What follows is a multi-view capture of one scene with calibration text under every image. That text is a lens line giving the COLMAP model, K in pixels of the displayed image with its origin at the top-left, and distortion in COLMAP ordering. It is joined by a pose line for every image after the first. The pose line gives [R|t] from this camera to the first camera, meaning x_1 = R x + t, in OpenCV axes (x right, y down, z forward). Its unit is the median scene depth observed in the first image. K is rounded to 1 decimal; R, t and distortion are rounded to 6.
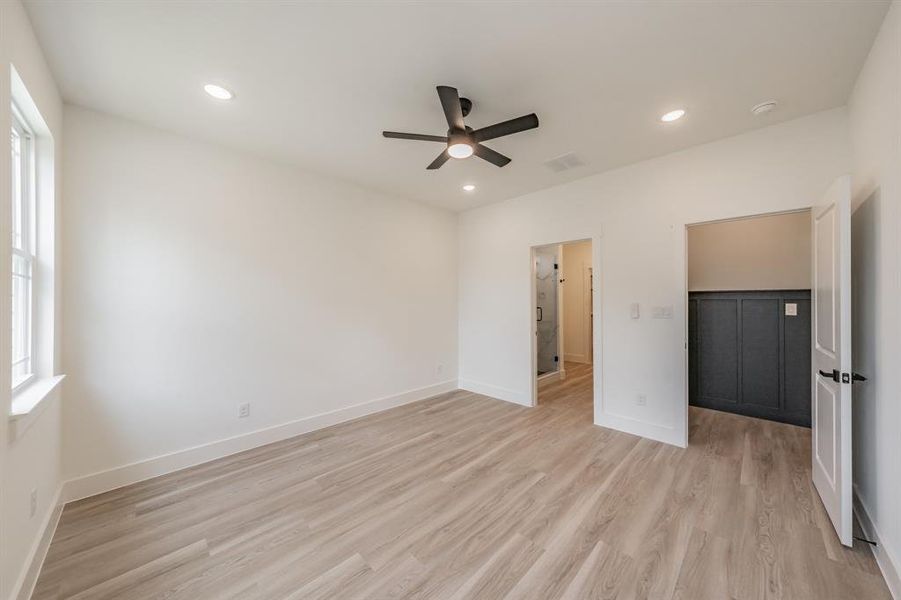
lens RADIAL K [[311.1, 0, 453.1], [0, 311.1, 301.8], [0, 0, 1]] dist [0.000028, -0.000195]
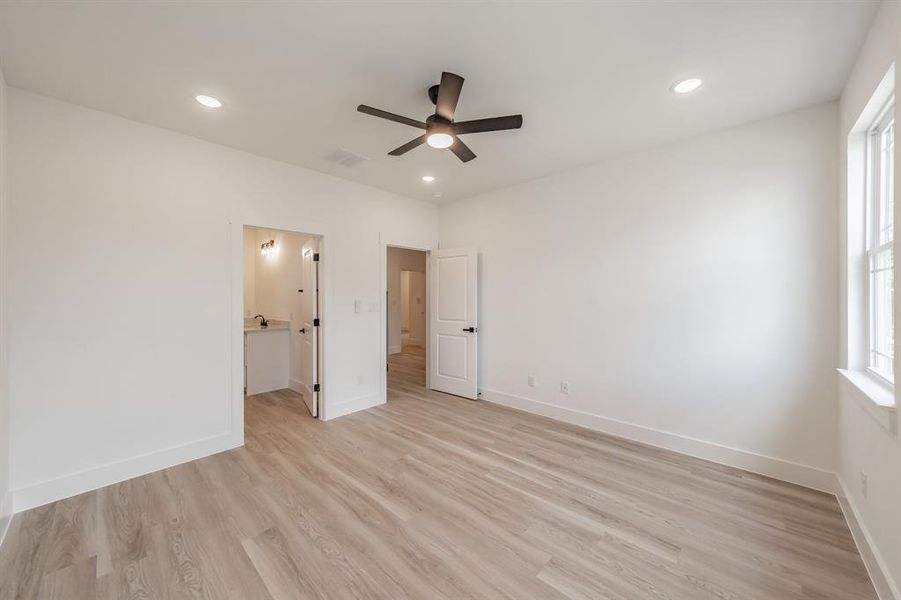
lens RADIAL K [[326.8, 0, 450.5], [0, 326.8, 300.0], [0, 0, 1]] dist [0.000875, 0.000012]
pose [[-0.030070, -0.007447, 0.999520, -0.849594], [0.009828, 0.999922, 0.007746, -0.002195], [-0.999499, 0.010056, -0.029994, 0.870643]]
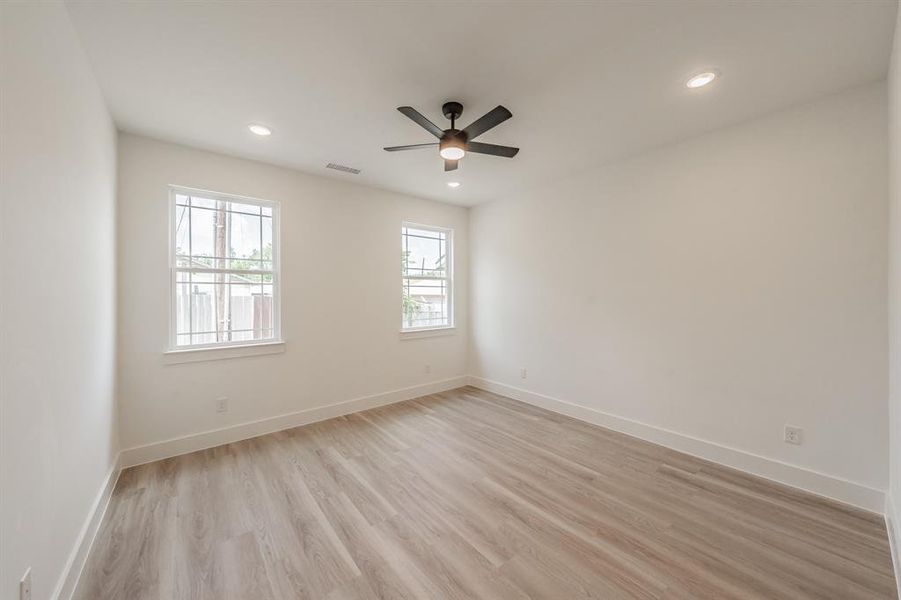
lens RADIAL K [[323.0, 0, 455.8], [0, 323.0, 296.7], [0, 0, 1]] dist [-0.000010, -0.000035]
pose [[-0.093145, 0.008048, -0.995620, 0.965374], [-0.001071, 0.999966, 0.008184, -0.016979], [0.995652, 0.001828, -0.093133, 0.965812]]
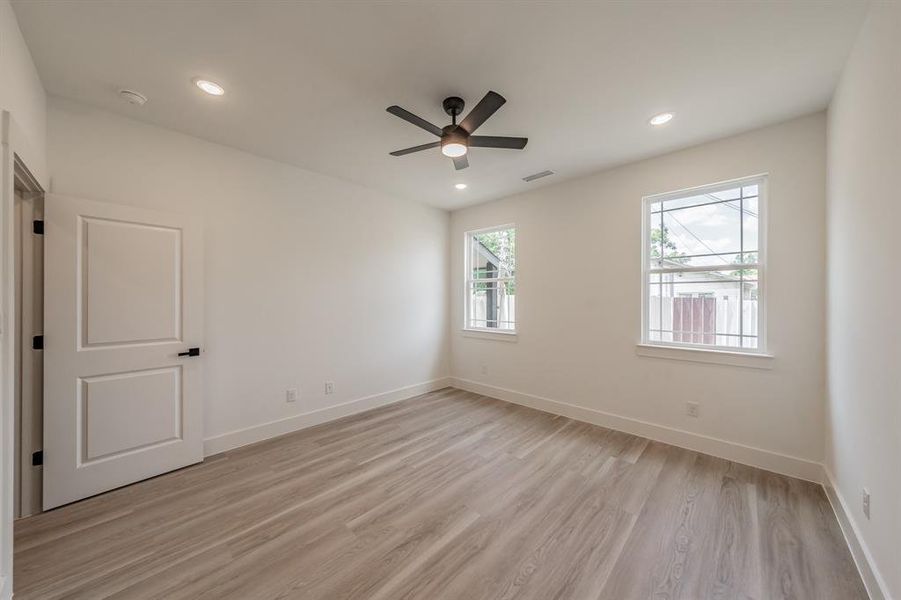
lens RADIAL K [[316.3, 0, 453.5], [0, 316.3, 297.8], [0, 0, 1]] dist [0.000184, -0.000004]
pose [[-0.999573, 0.003375, -0.029031, 0.053474], [0.003247, 0.999985, 0.004453, -0.009249], [0.029046, 0.004357, -0.999569, 1.771142]]
